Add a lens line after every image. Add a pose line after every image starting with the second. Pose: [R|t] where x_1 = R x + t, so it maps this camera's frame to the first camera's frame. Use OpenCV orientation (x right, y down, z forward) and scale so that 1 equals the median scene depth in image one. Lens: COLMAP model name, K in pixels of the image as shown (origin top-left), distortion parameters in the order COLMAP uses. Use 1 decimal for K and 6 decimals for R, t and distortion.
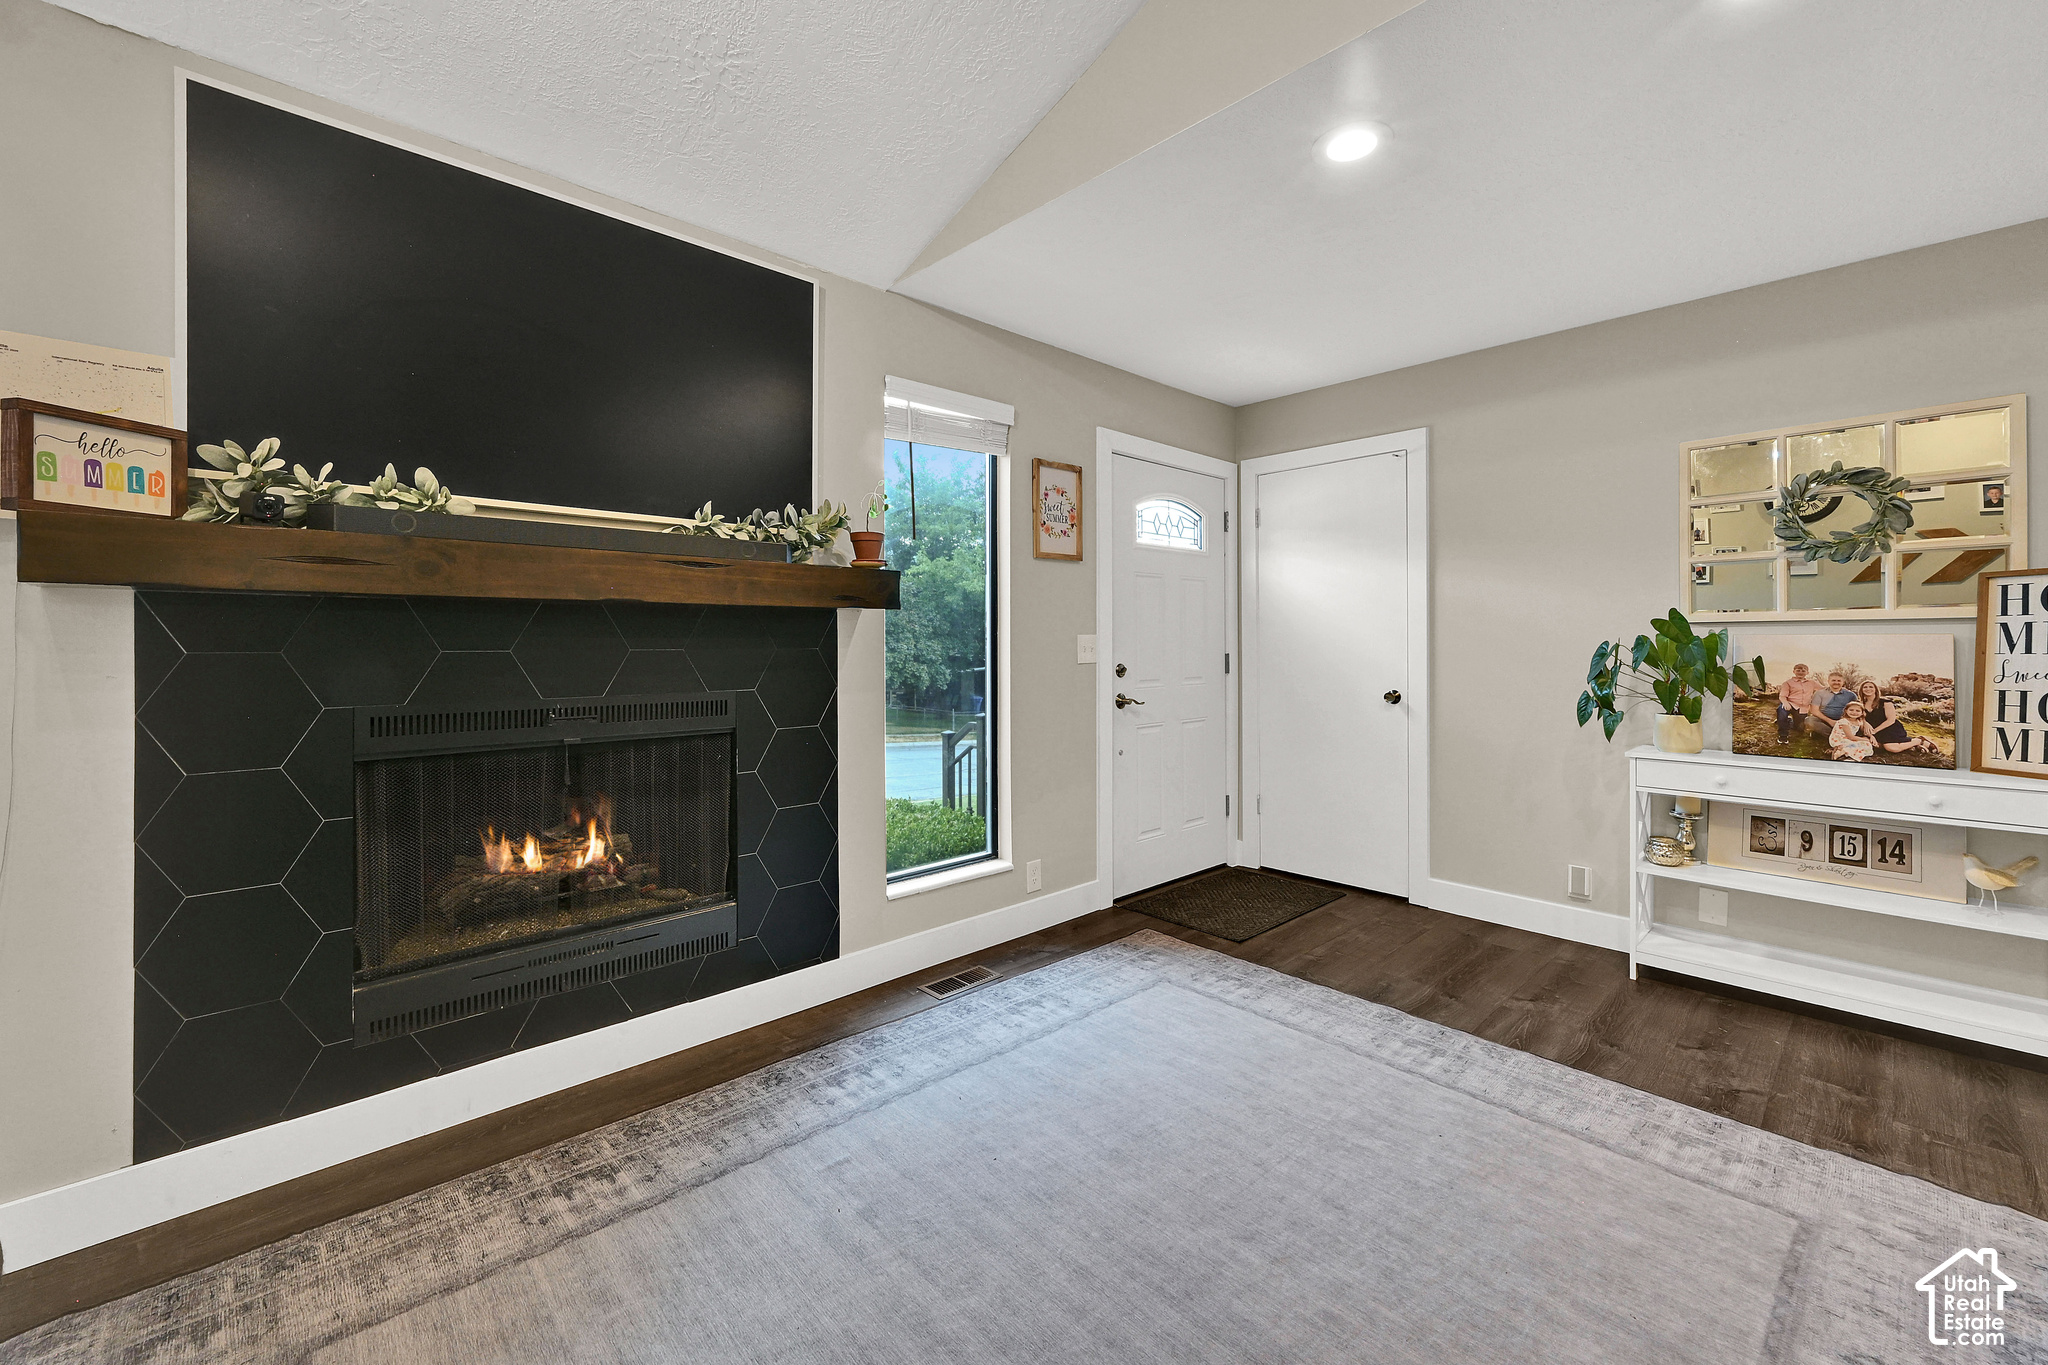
lens RADIAL K [[833.4, 0, 1025.1], [0, 833.4, 646.6], [0, 0, 1]] dist [0.000232, 0.000250]
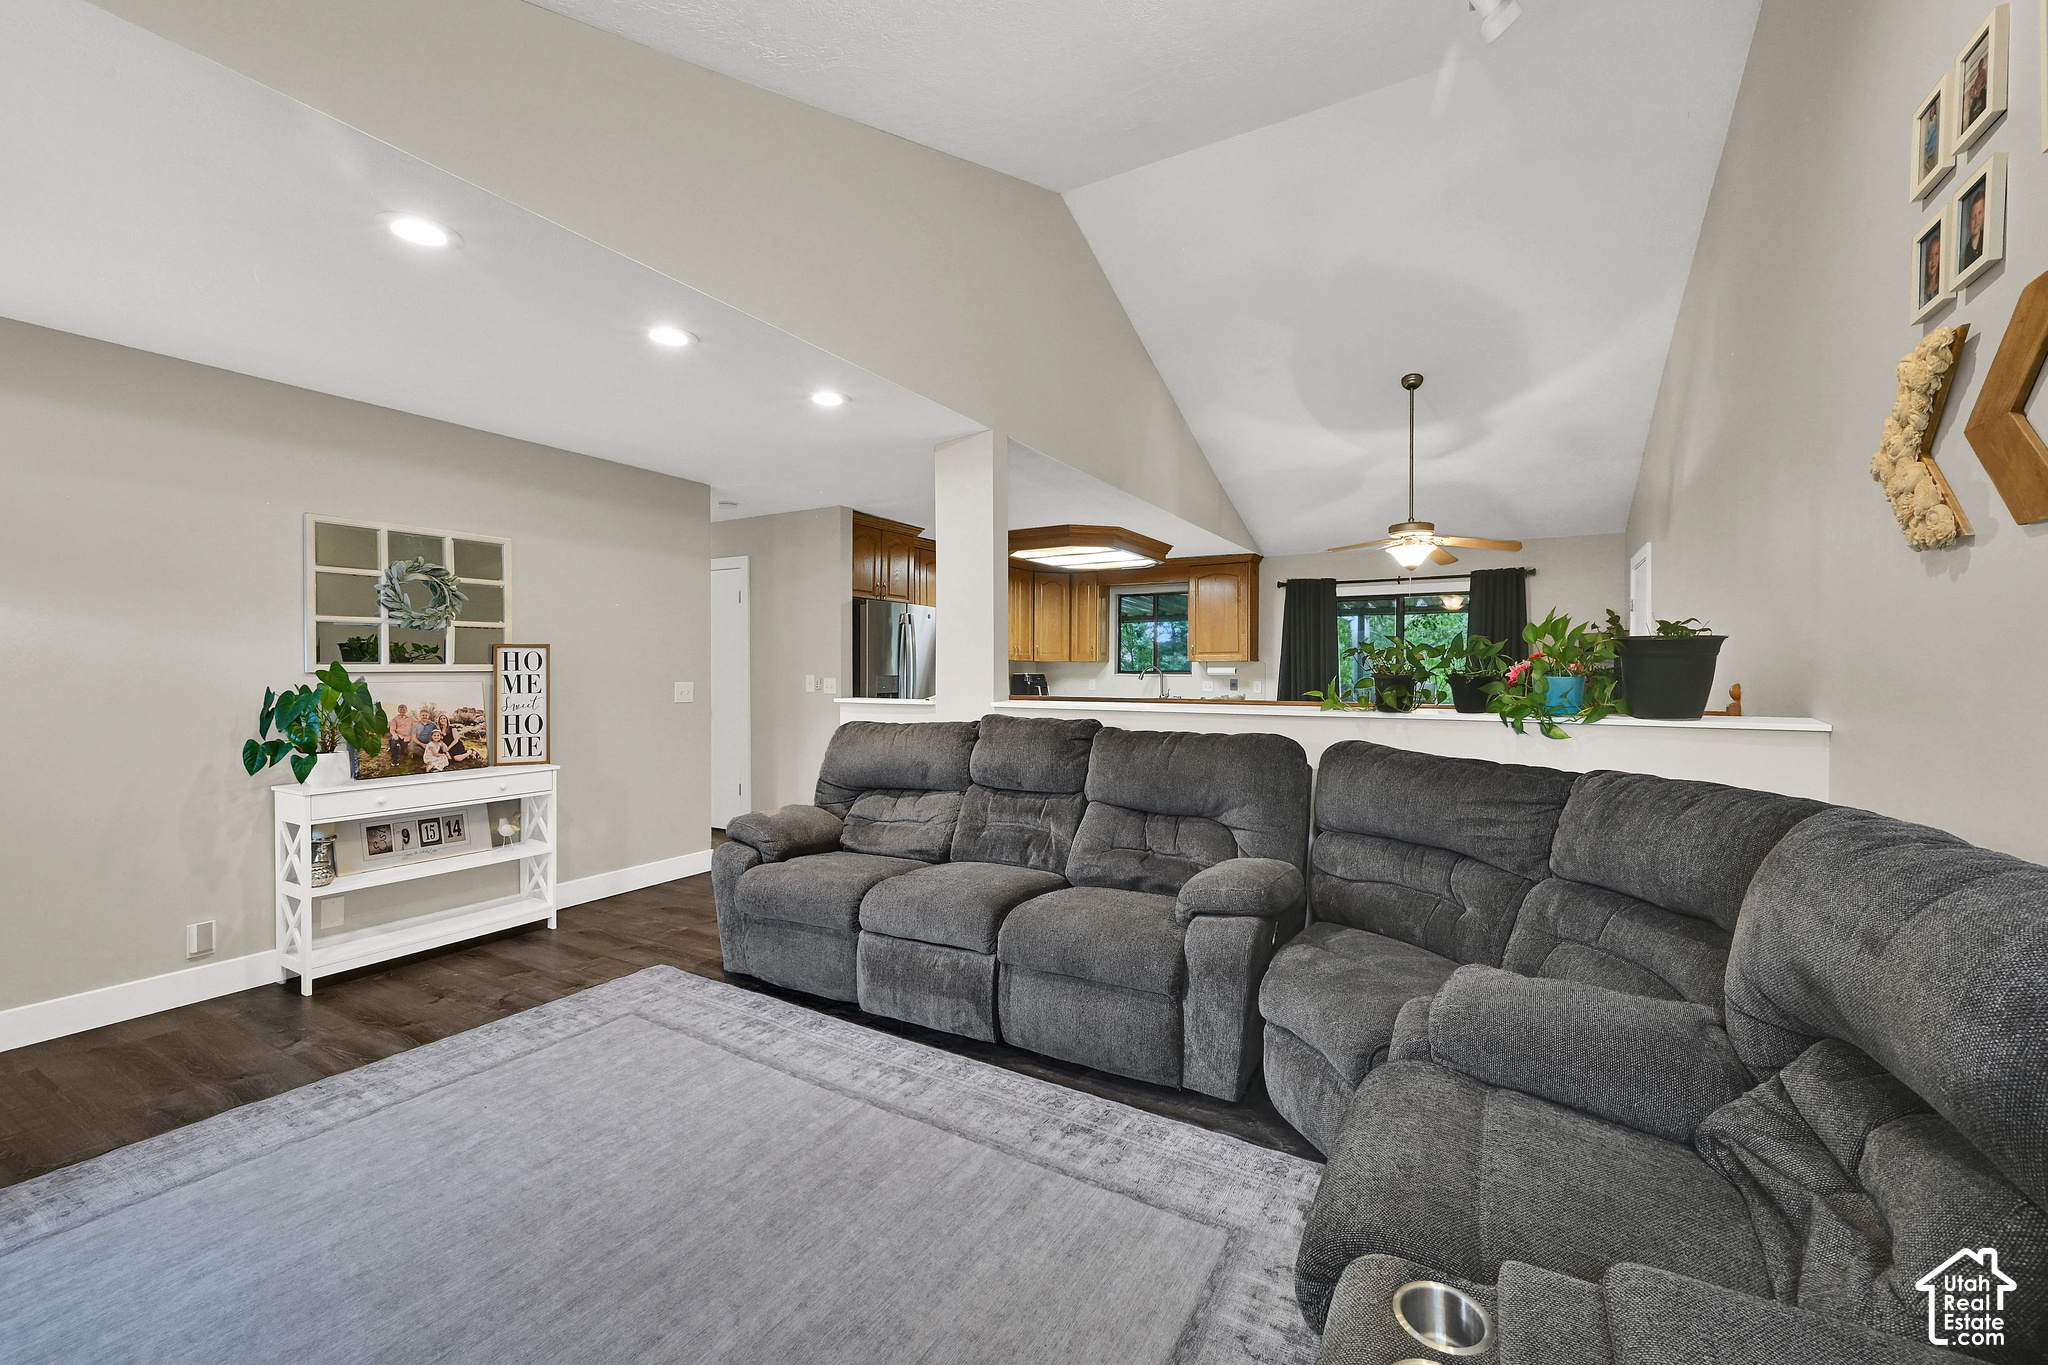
lens RADIAL K [[819.7, 0, 1030.6], [0, 819.7, 679.2], [0, 0, 1]] dist [-0.000075, 0.000045]
pose [[-0.283699, -0.013201, 0.958822, -0.673564], [0.002651, 0.999891, 0.014551, -0.039942], [-0.958910, 0.006670, -0.283633, 0.448109]]
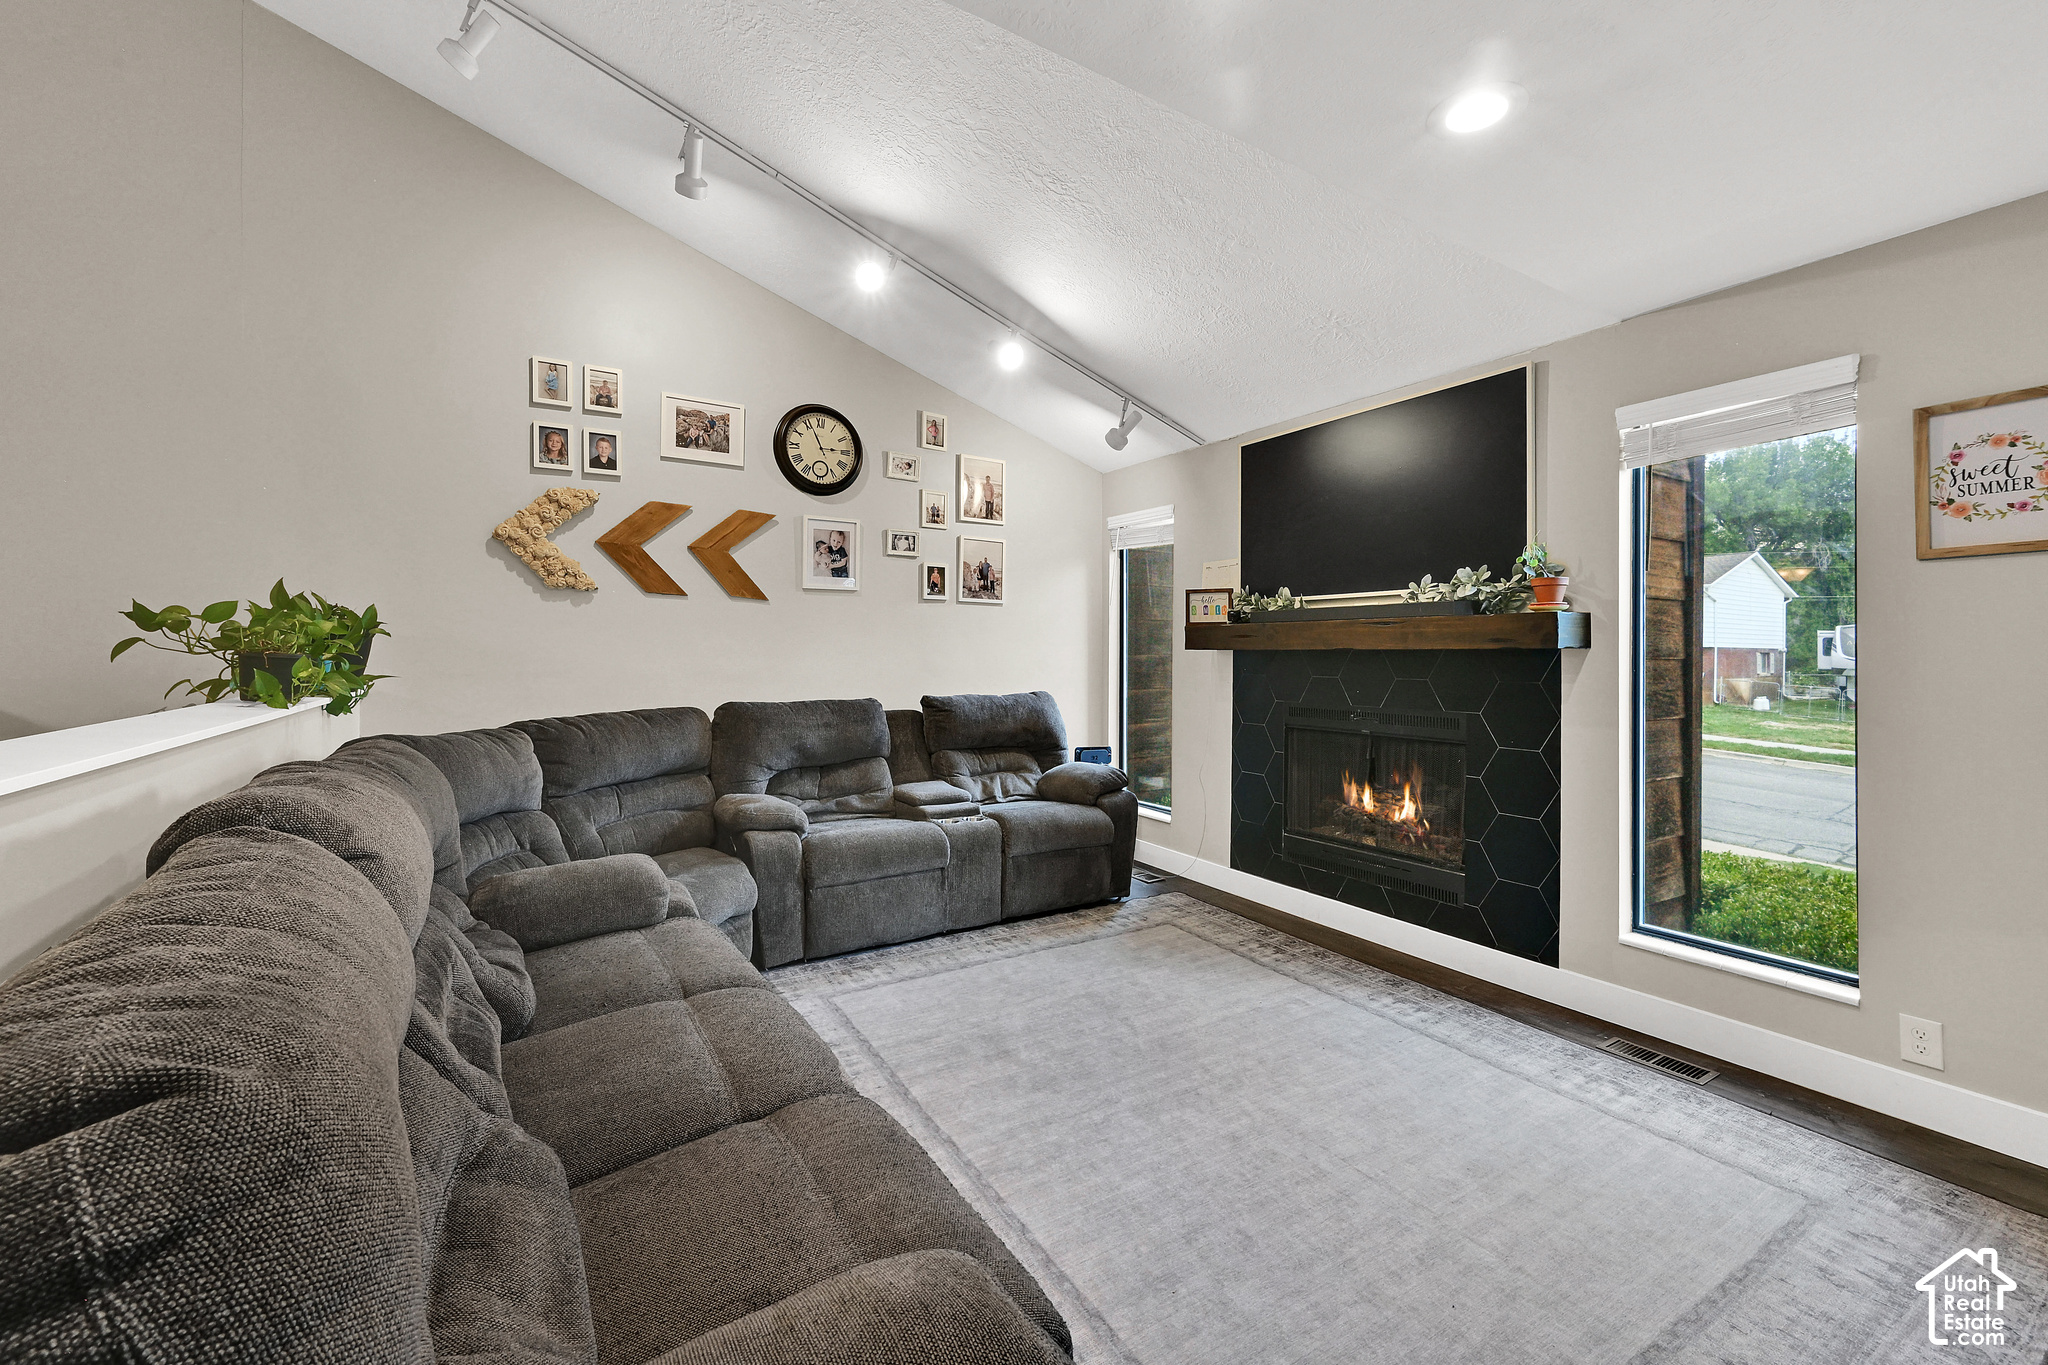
lens RADIAL K [[833.4, 0, 1025.1], [0, 833.4, 646.6], [0, 0, 1]] dist [0.000232, 0.000250]
pose [[-0.202576, -0.007997, -0.979234, 1.080053], [-0.008369, 0.999944, -0.006435, -0.036113], [0.979231, 0.006891, -0.202631, 0.588252]]
